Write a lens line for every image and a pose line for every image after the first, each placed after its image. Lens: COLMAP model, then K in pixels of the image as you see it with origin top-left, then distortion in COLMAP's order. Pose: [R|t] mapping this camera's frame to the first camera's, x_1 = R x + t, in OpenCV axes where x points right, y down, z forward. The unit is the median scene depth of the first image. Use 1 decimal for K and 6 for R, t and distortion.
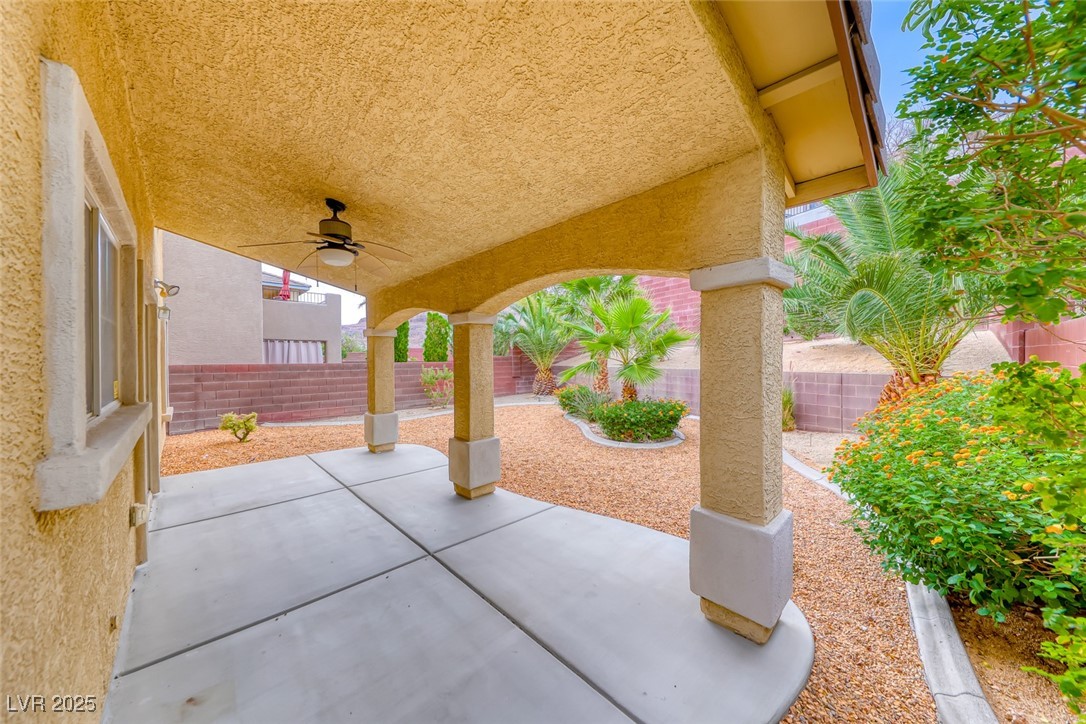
lens RADIAL K [[370.7, 0, 540.6], [0, 370.7, 361.8], [0, 0, 1]] dist [0.023328, -0.009254]
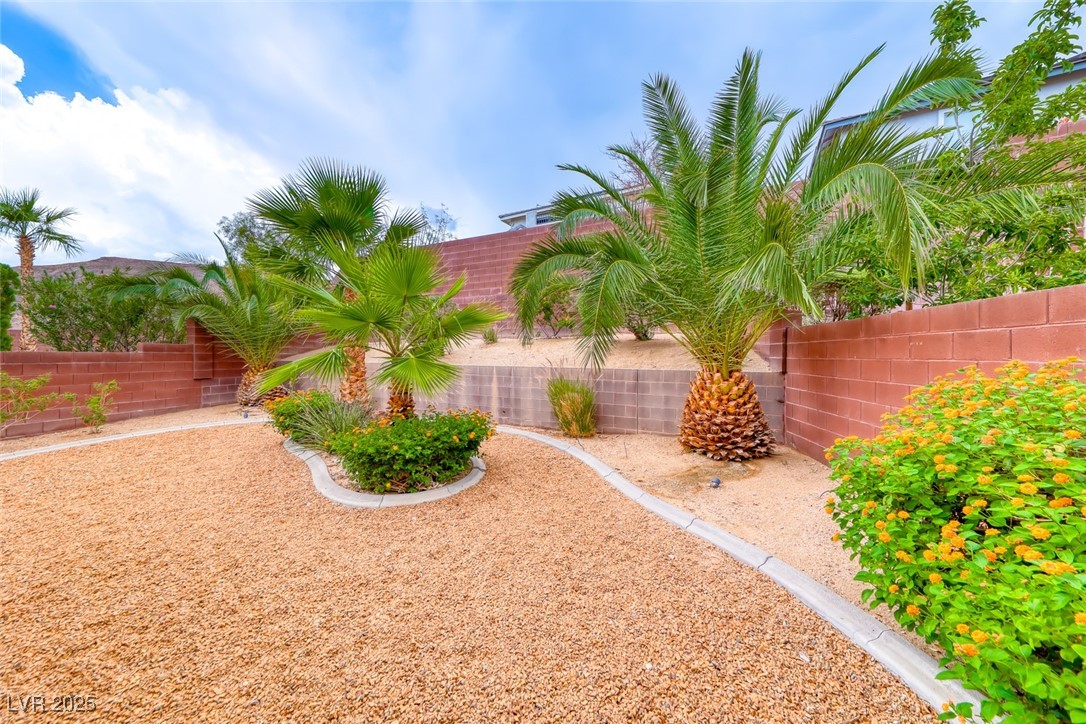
lens RADIAL K [[370.7, 0, 540.6], [0, 370.7, 361.8], [0, 0, 1]] dist [0.023328, -0.009254]
pose [[0.821082, 0.004476, 0.570792, 0.080013], [-0.009515, 0.999938, 0.005846, 0.008220], [-0.570730, -0.010231, 0.821074, 0.376735]]
